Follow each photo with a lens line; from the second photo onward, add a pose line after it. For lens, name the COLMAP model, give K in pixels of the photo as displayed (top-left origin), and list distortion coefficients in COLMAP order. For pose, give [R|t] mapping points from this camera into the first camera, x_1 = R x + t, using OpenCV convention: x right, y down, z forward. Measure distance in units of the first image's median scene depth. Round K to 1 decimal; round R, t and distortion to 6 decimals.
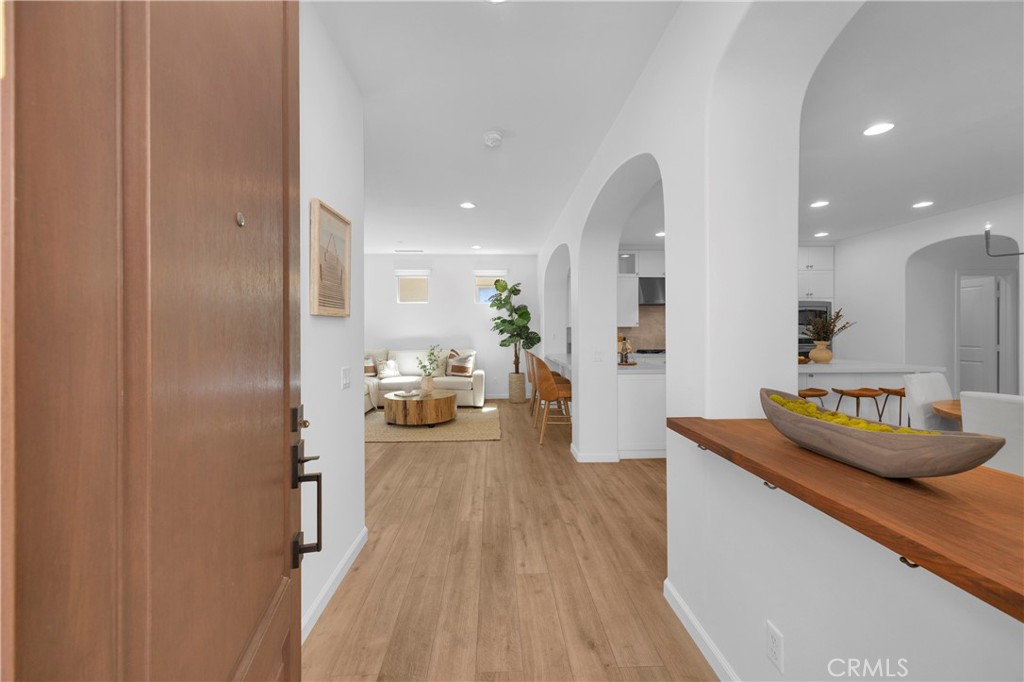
lens RADIAL K [[411.0, 0, 507.6], [0, 411.0, 337.7], [0, 0, 1]] dist [0.000024, -0.000034]
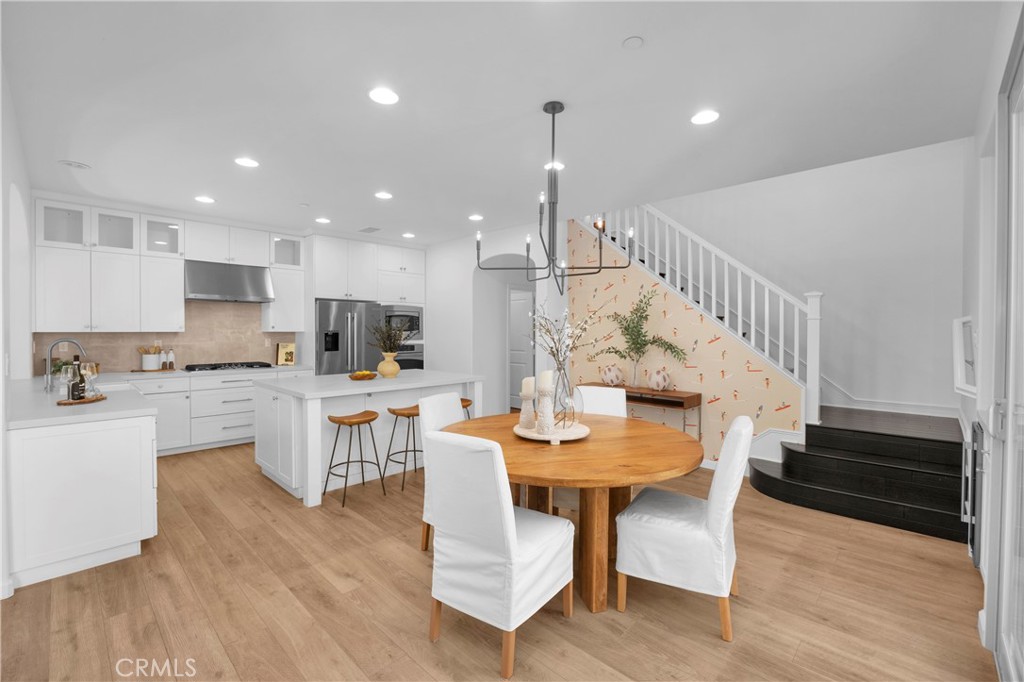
lens RADIAL K [[455.9, 0, 510.0], [0, 455.9, 338.4], [0, 0, 1]] dist [0.000536, 0.000072]
pose [[0.722716, -0.004958, 0.691127, 0.274125], [0.004110, 0.999987, 0.002875, -0.023057], [-0.691133, 0.000763, 0.722728, 0.113933]]
